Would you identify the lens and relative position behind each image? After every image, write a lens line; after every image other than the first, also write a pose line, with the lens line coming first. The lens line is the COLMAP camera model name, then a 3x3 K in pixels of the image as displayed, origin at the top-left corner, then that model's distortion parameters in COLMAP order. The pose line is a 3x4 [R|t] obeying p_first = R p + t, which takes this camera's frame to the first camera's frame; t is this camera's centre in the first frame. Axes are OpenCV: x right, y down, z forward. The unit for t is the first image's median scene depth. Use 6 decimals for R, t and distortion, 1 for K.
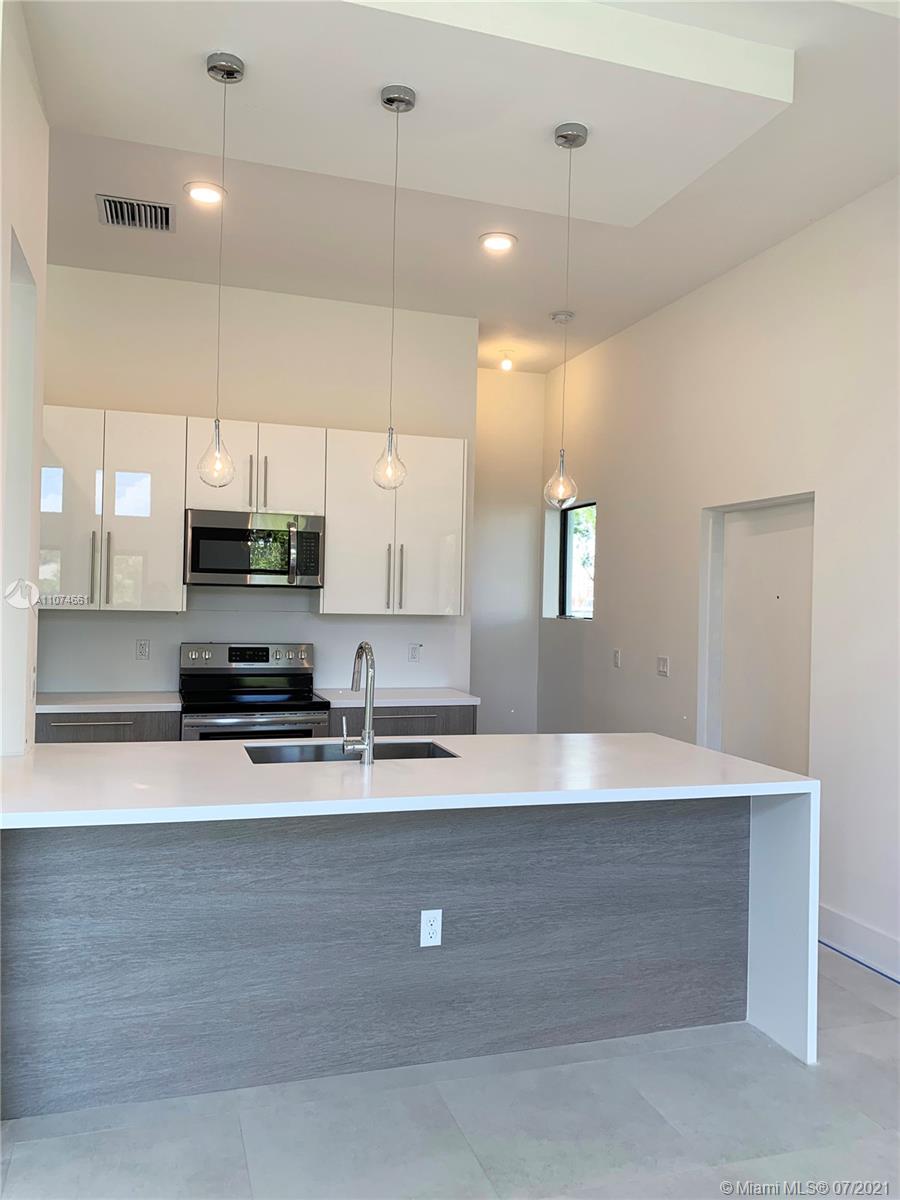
lens RADIAL K [[916.1, 0, 449.1], [0, 916.1, 597.1], [0, 0, 1]] dist [0.012168, 0.001353]
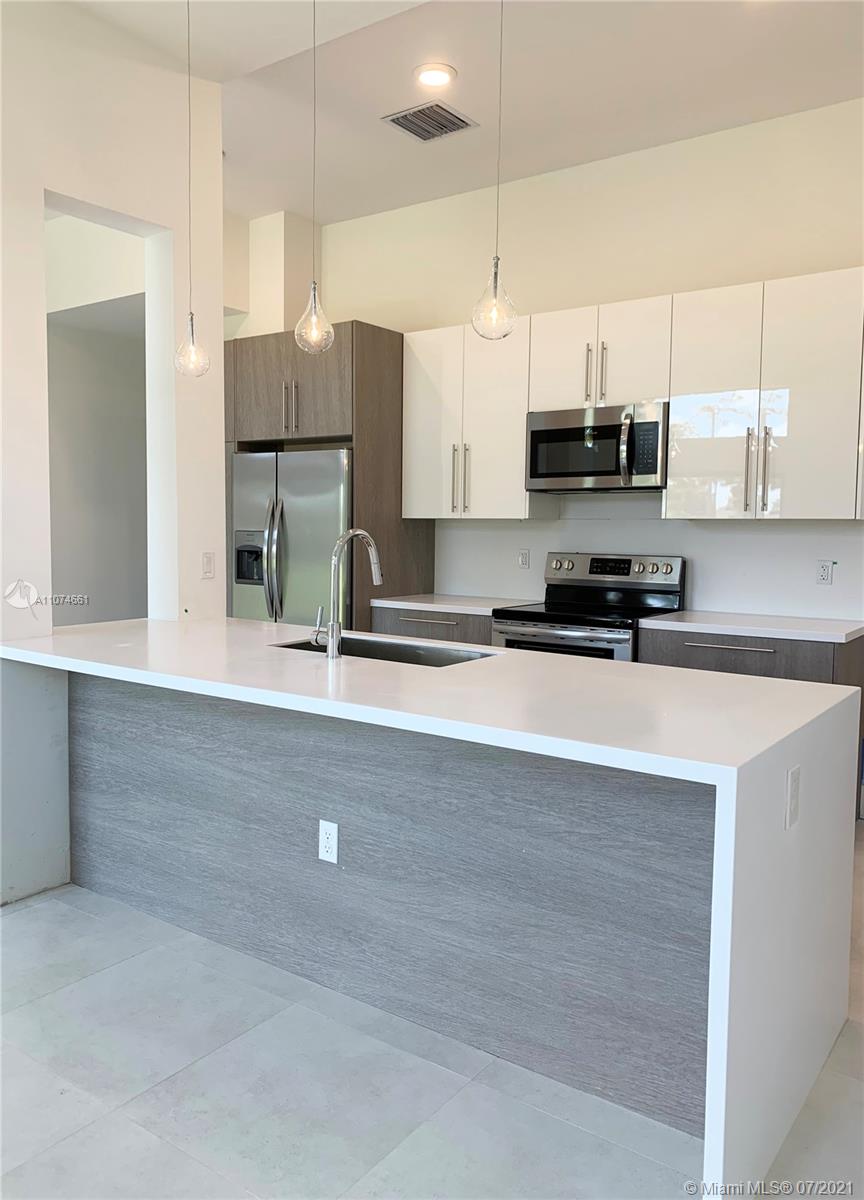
lens RADIAL K [[928.4, 0, 433.7], [0, 928.4, 590.5], [0, 0, 1]] dist [0.022526, -0.001729]
pose [[0.593538, 0.039841, -0.803819, 0.726618], [0.003371, 0.998642, 0.051987, 0.065248], [0.804799, -0.033566, 0.592598, 0.526537]]
